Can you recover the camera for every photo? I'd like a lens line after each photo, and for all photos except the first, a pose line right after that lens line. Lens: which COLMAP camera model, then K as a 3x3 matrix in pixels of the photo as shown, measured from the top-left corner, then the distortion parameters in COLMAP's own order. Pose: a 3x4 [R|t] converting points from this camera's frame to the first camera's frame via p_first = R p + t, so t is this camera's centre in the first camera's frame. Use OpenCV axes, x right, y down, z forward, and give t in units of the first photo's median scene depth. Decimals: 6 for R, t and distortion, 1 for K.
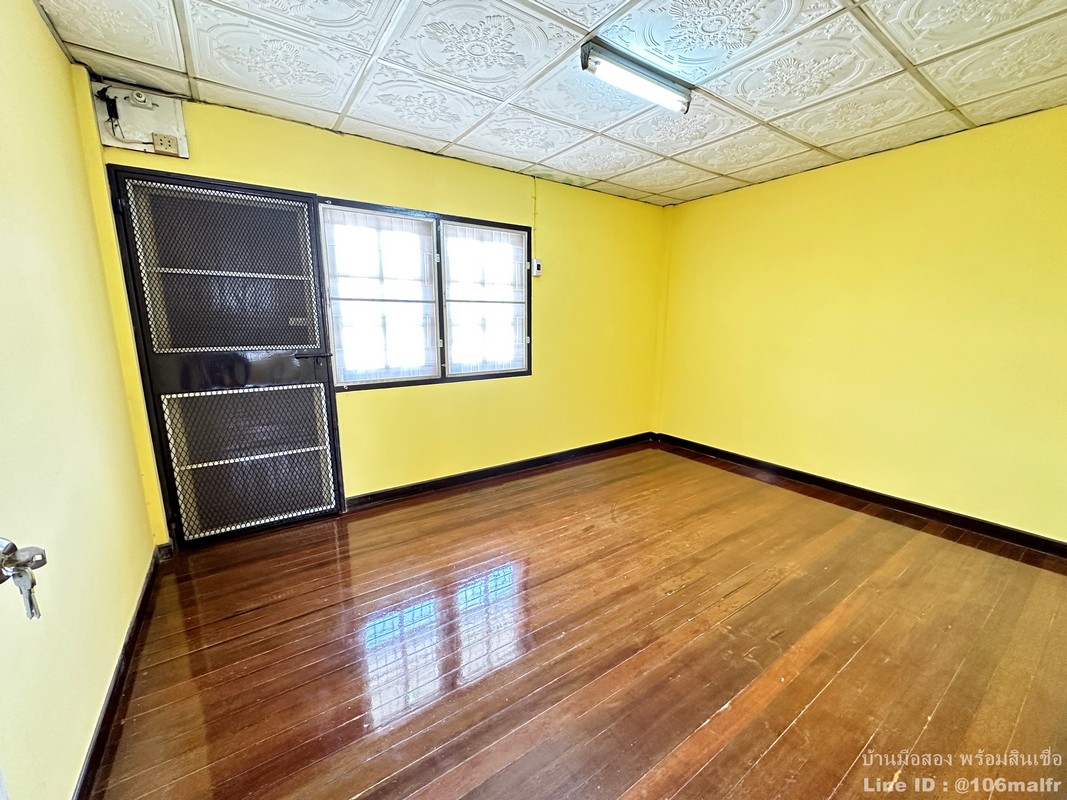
lens RADIAL K [[423.8, 0, 530.2], [0, 423.8, 404.9], [0, 0, 1]] dist [-0.009507, 0.000105]
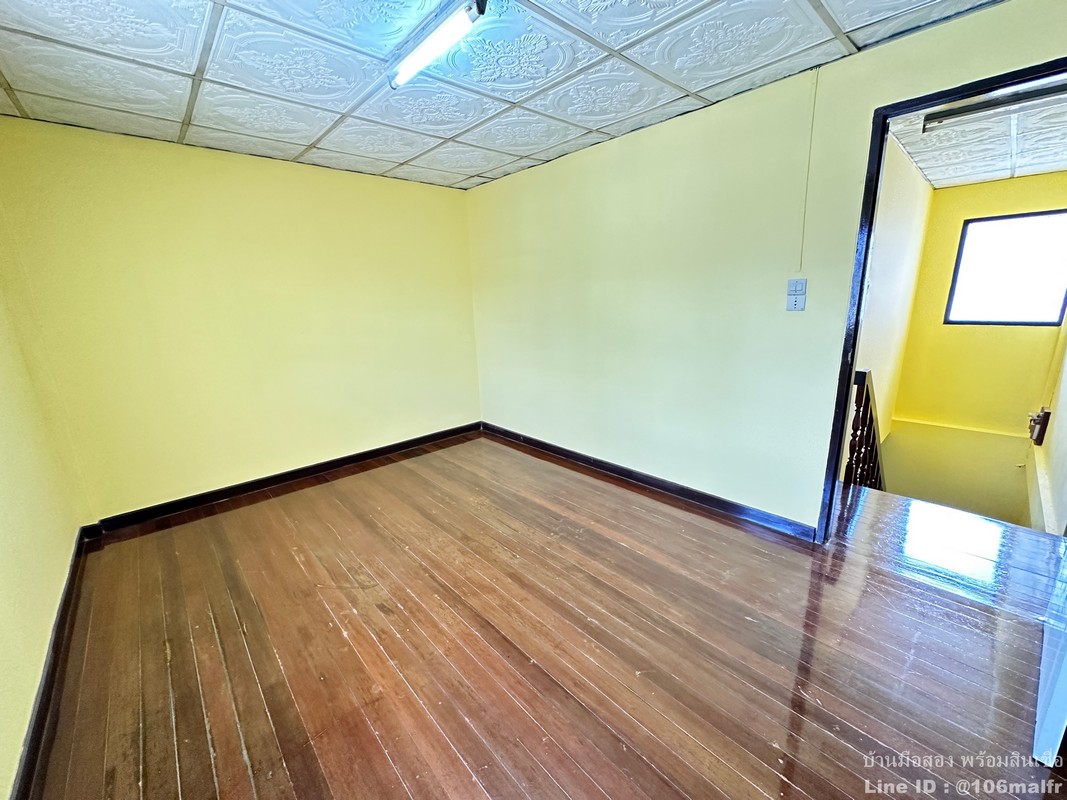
lens RADIAL K [[423.8, 0, 537.6], [0, 423.8, 402.1], [0, 0, 1]] dist [-0.009507, 0.000105]
pose [[-0.149131, -0.237577, 0.959853, -0.547017], [0.222755, 0.937684, 0.266699, -0.191324], [-0.963400, 0.253585, -0.086917, 0.756107]]
